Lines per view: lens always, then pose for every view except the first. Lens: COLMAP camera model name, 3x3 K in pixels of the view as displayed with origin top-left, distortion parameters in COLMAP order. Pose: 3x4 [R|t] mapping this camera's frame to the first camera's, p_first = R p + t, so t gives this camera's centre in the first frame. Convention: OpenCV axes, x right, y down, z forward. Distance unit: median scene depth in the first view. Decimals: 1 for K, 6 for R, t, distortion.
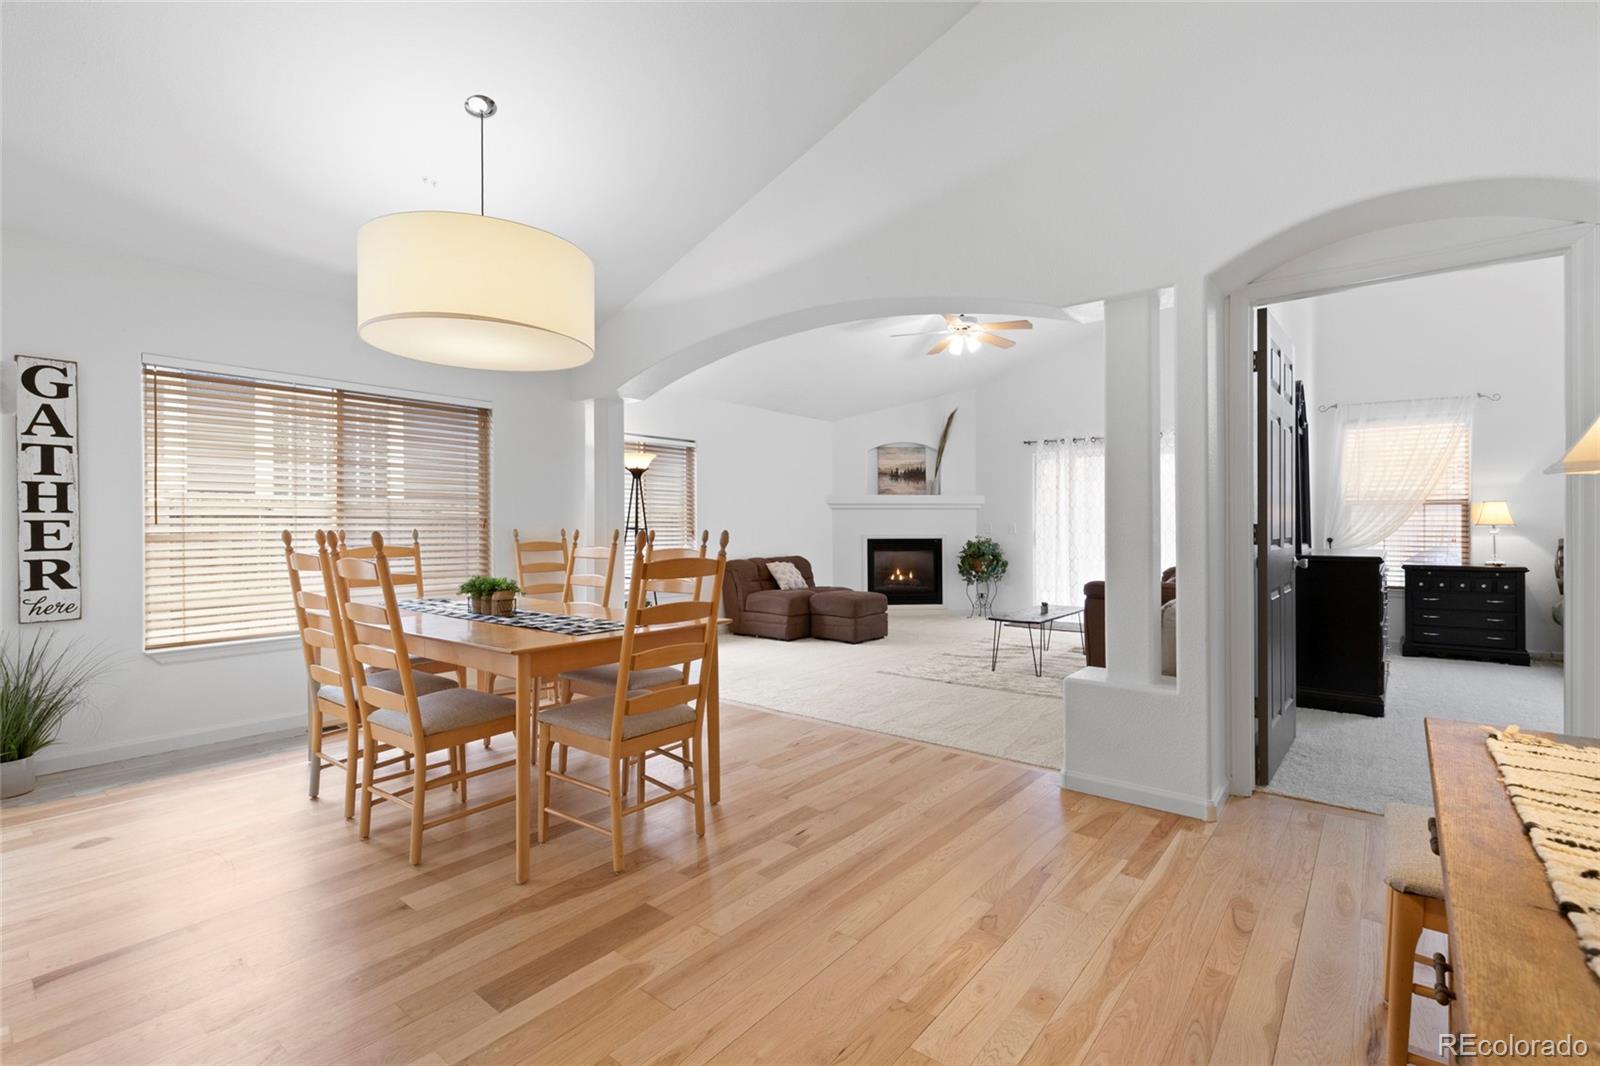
lens RADIAL K [[715.4, 0, 797.3], [0, 715.4, 529.2], [0, 0, 1]] dist [0.002338, 0.000053]
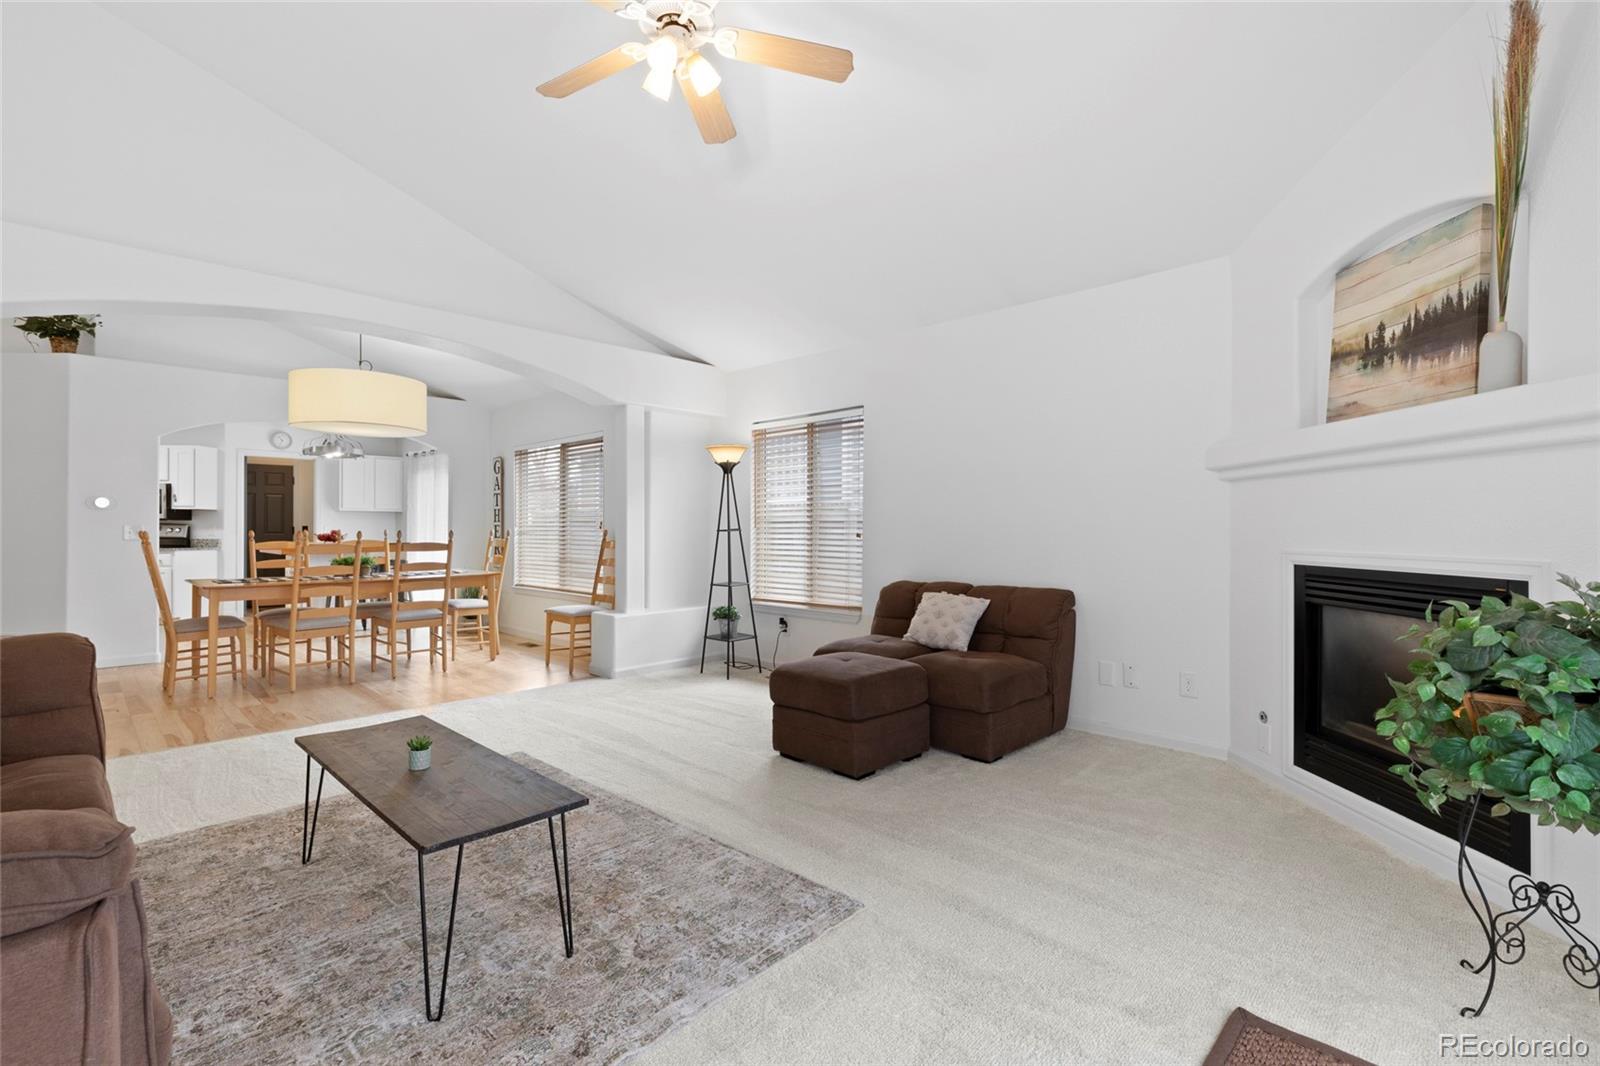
lens RADIAL K [[733.0, 0, 799.3], [0, 733.0, 521.6], [0, 0, 1]] dist [0.000467, -0.000254]
pose [[-0.091332, -0.007234, -0.995794, 0.464581], [-0.000421, 0.999974, -0.007226, -0.003603], [0.995820, -0.000241, -0.091333, 0.813965]]
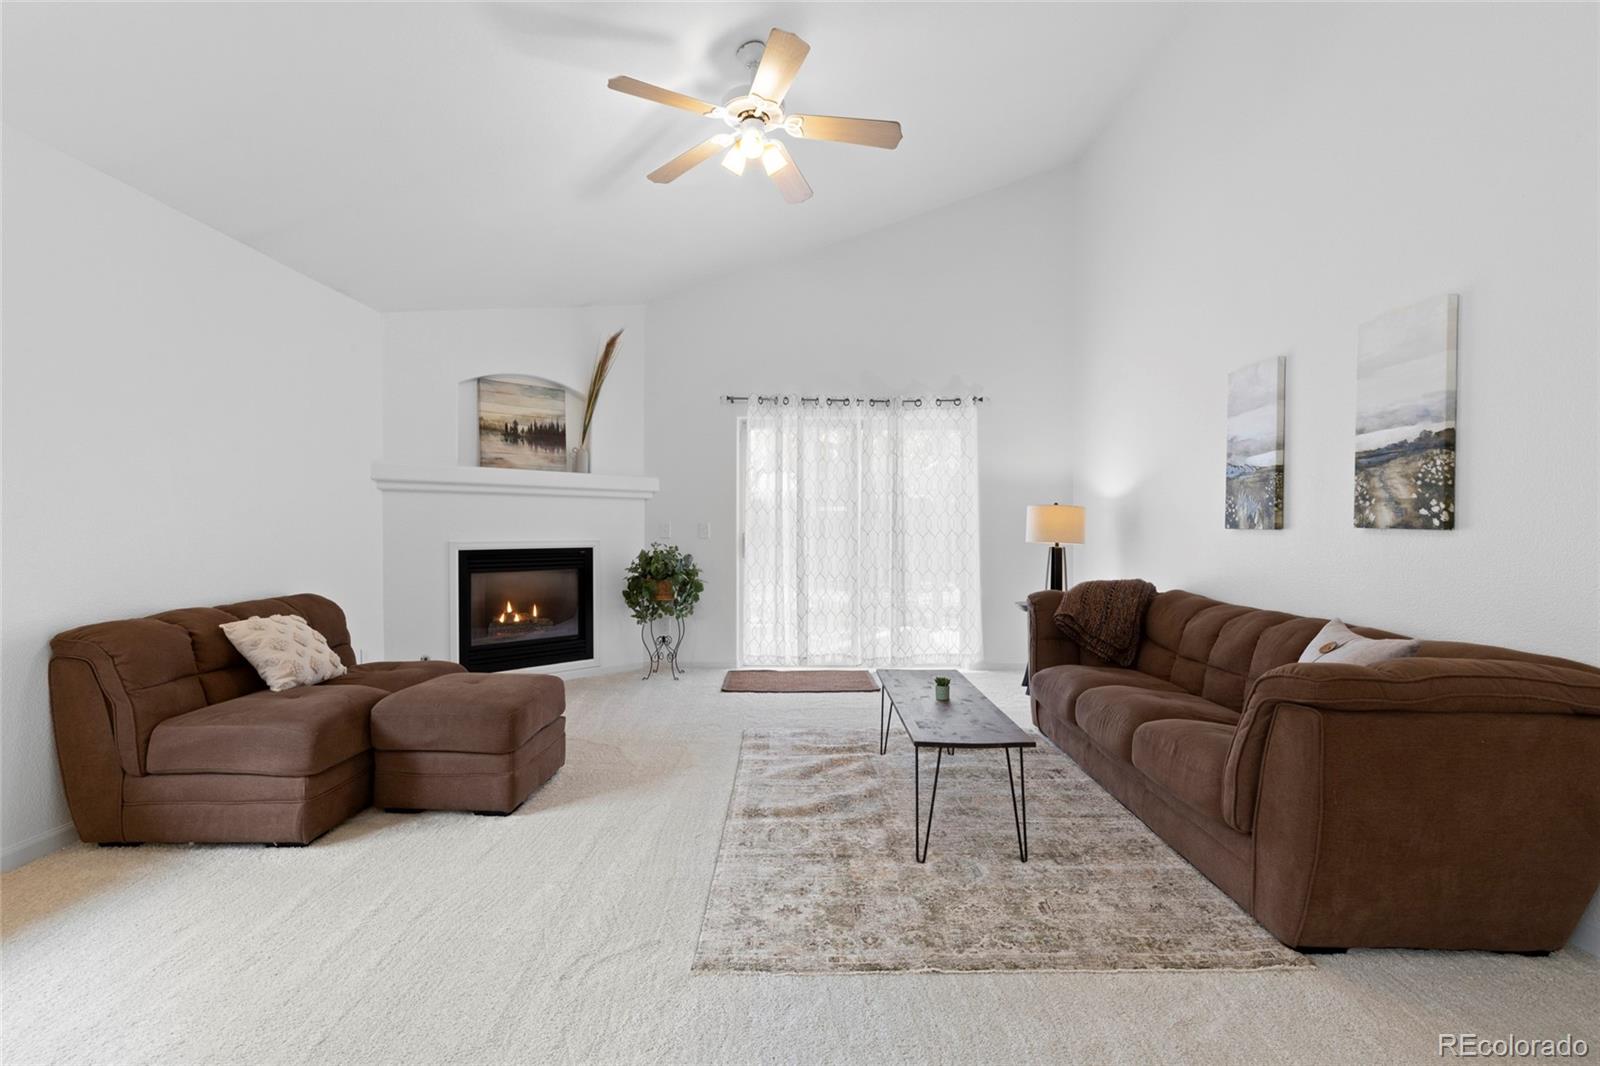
lens RADIAL K [[715.4, 0, 797.3], [0, 715.4, 529.2], [0, 0, 1]] dist [0.002338, 0.000053]
pose [[0.779828, 0.003000, 0.625987, -0.036929], [-0.003997, 0.999992, 0.000187, -0.002949], [-0.625981, -0.002648, 0.779834, 0.444588]]
